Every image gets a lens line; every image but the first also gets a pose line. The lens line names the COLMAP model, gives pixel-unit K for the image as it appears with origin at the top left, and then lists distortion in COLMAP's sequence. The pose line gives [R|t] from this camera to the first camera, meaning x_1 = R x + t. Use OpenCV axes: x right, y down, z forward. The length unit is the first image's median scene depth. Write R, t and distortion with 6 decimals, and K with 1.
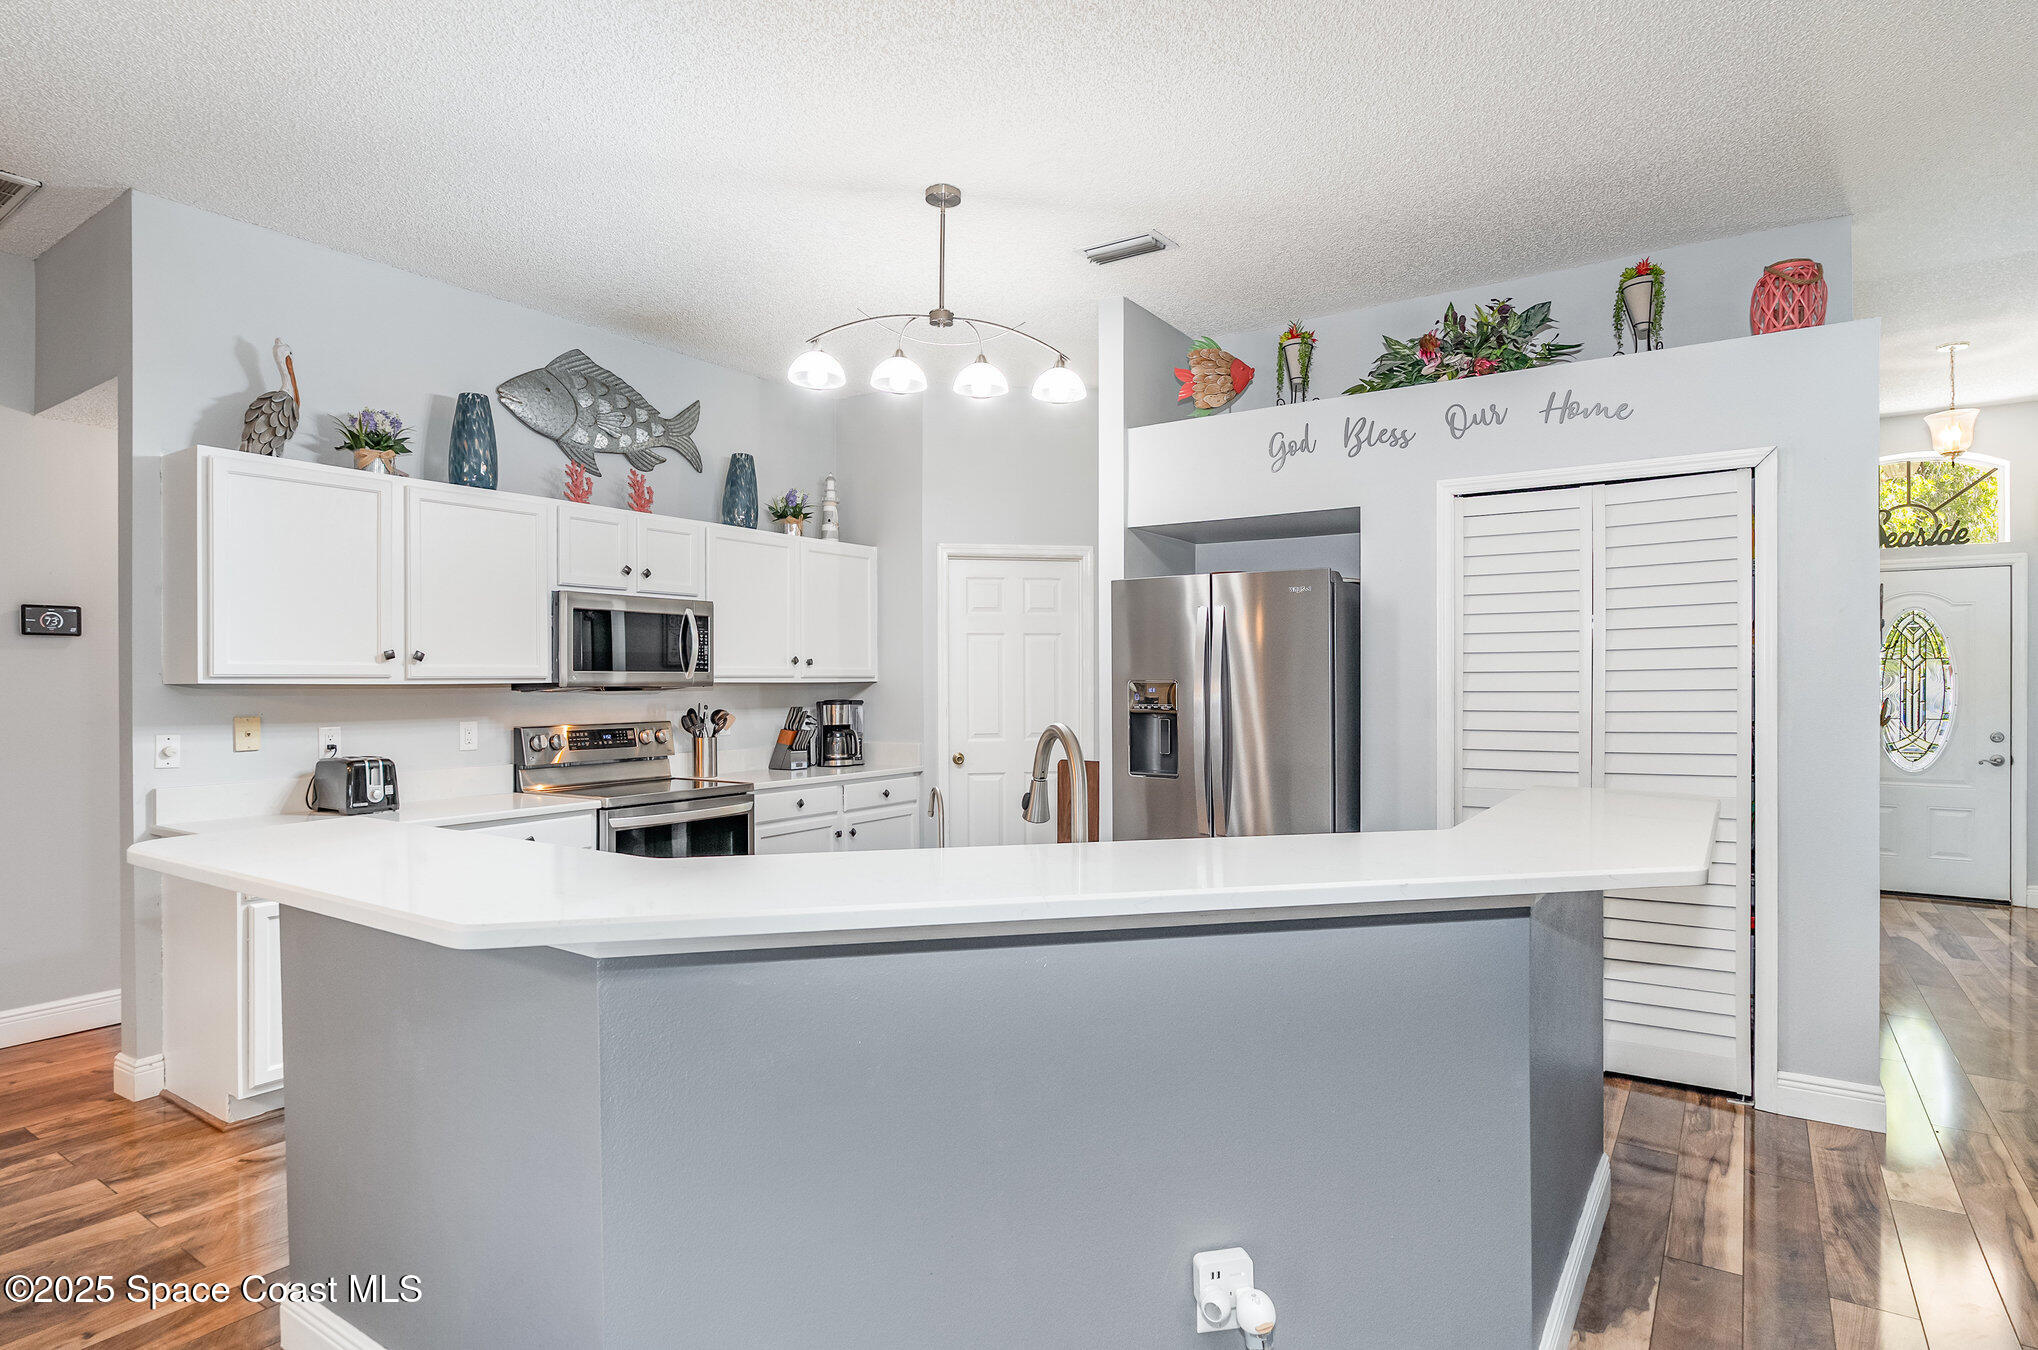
lens RADIAL K [[1060.7, 0, 1053.5], [0, 1060.7, 684.1], [0, 0, 1]] dist [-0.001461, 0.001255]
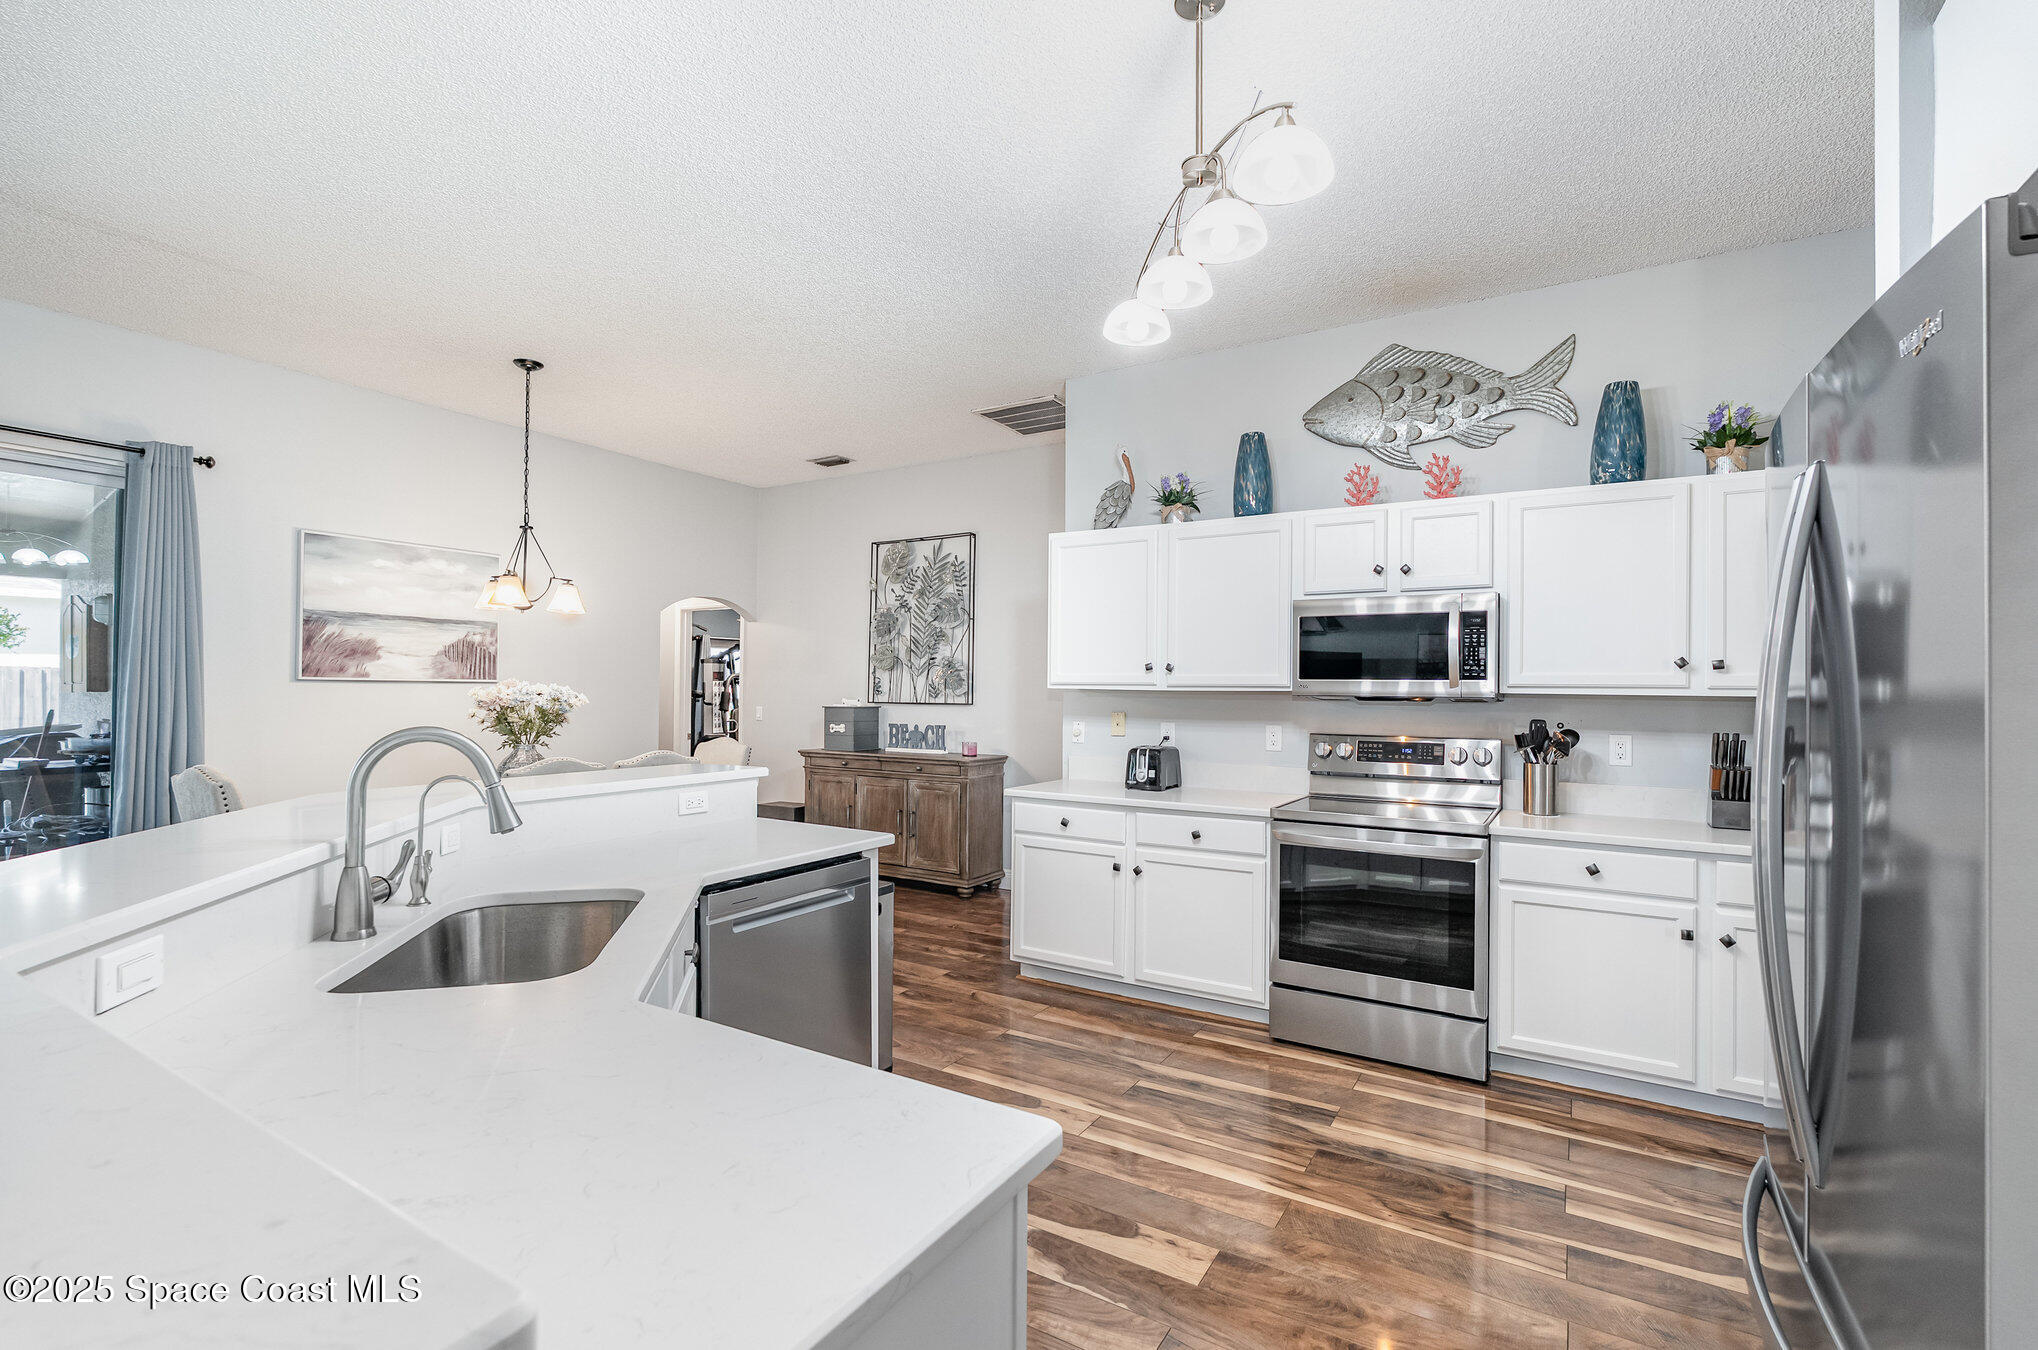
lens RADIAL K [[918.1, 0, 1017.9], [0, 918.1, 678.3], [0, 0, 1]] dist [-0.001000, 0.000340]
pose [[0.020337, -0.007405, -0.999766, 0.414549], [-0.013078, 0.999885, -0.007672, -0.003138], [0.999708, 0.013231, 0.020237, 0.726108]]
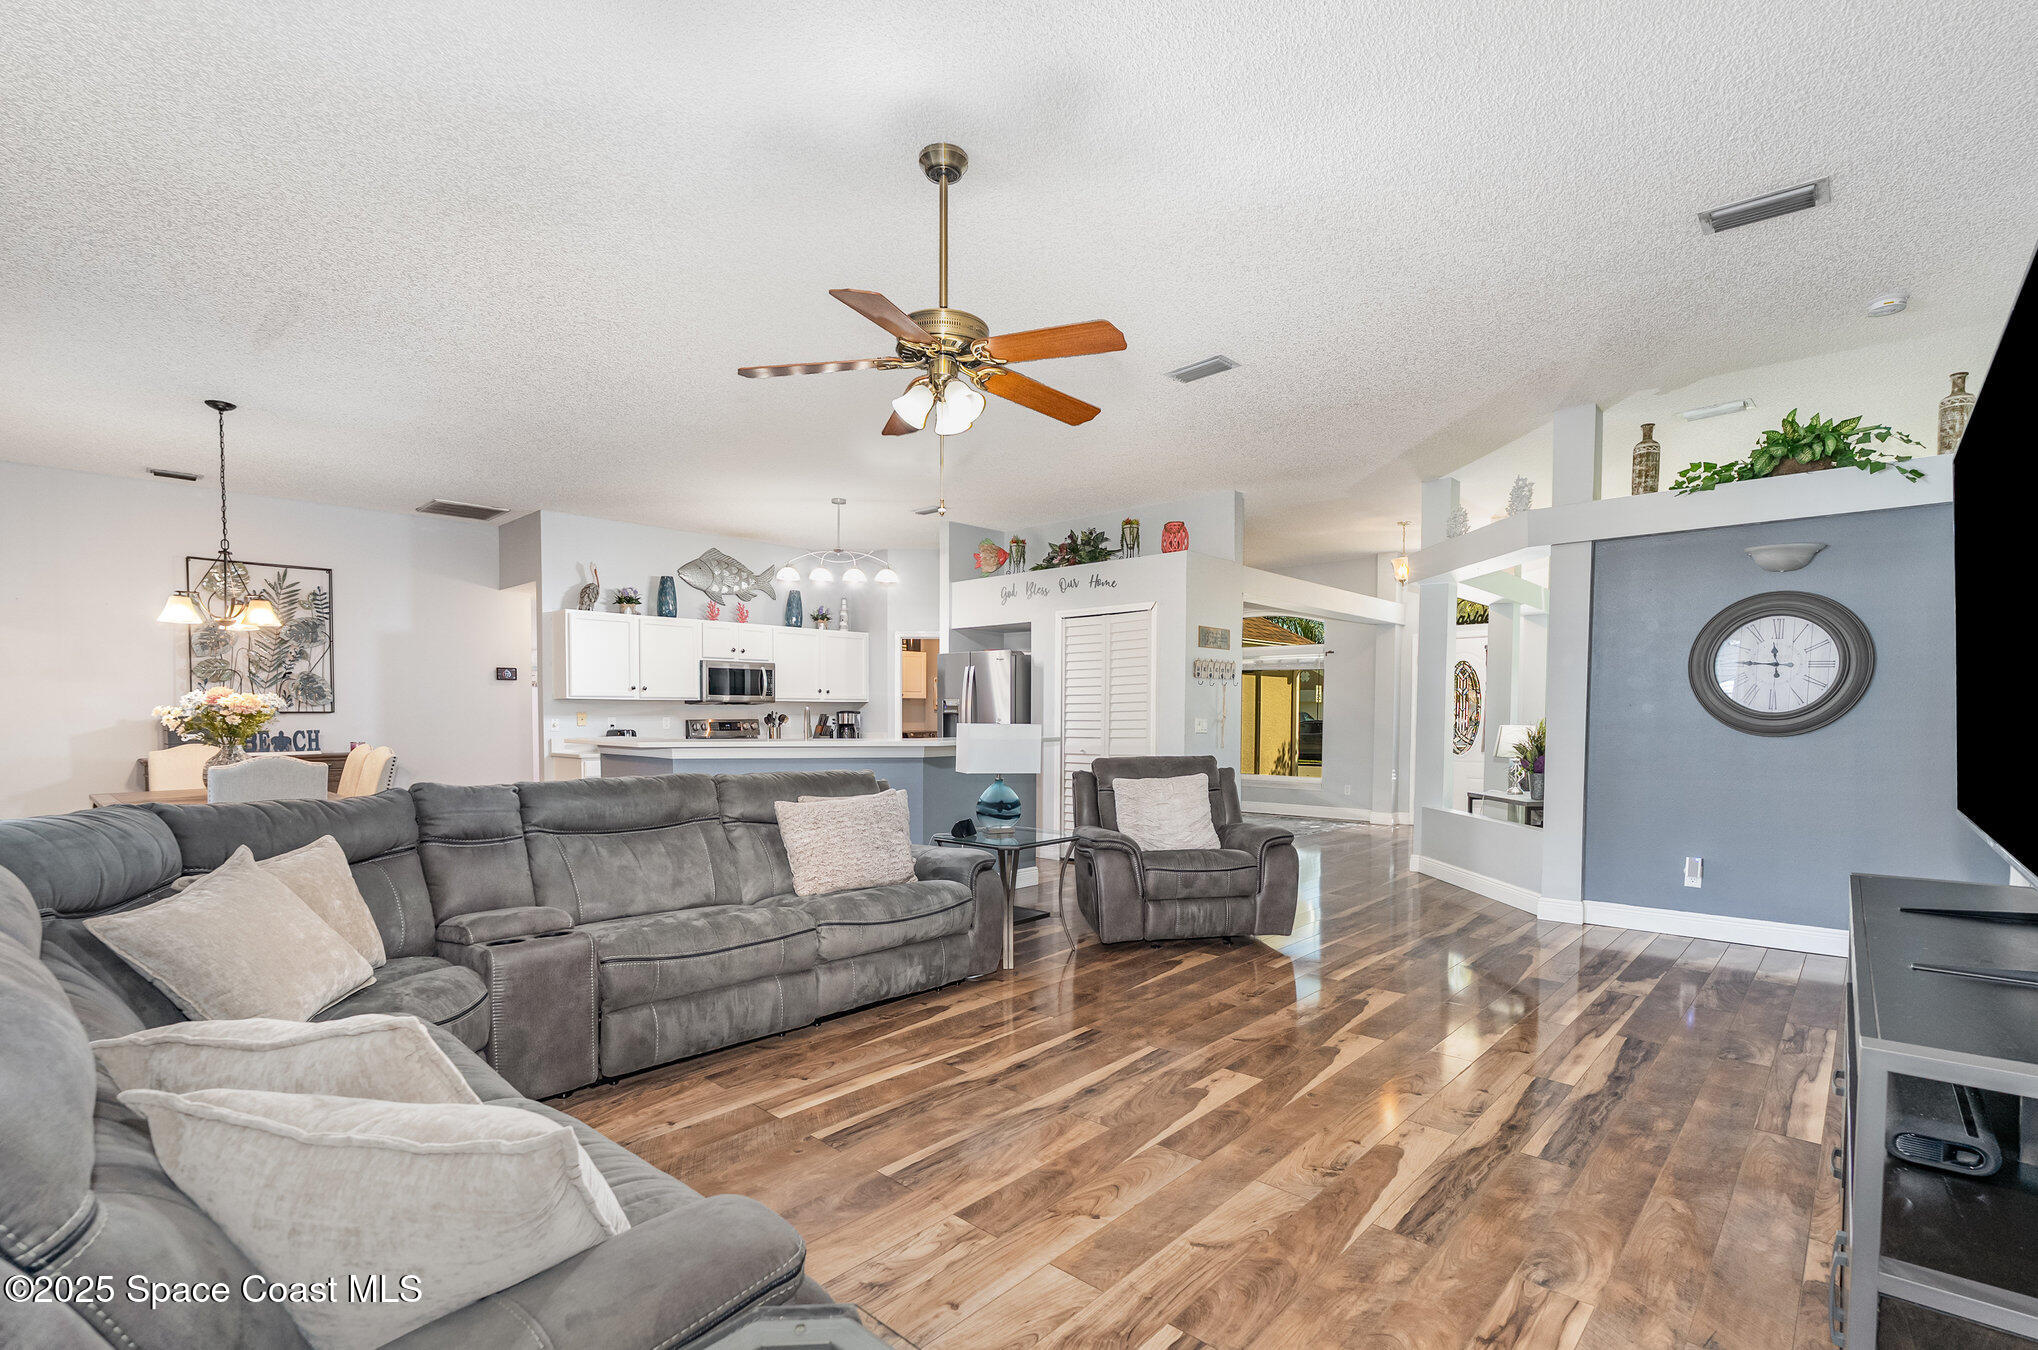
lens RADIAL K [[918.1, 0, 1057.5], [0, 918.1, 746.5], [0, 0, 1]] dist [-0.001000, 0.000340]
pose [[0.989602, 0.008220, -0.143600, 0.594946], [-0.003434, 0.999431, 0.033547, 0.030497], [0.143794, -0.032705, 0.989067, -0.883675]]
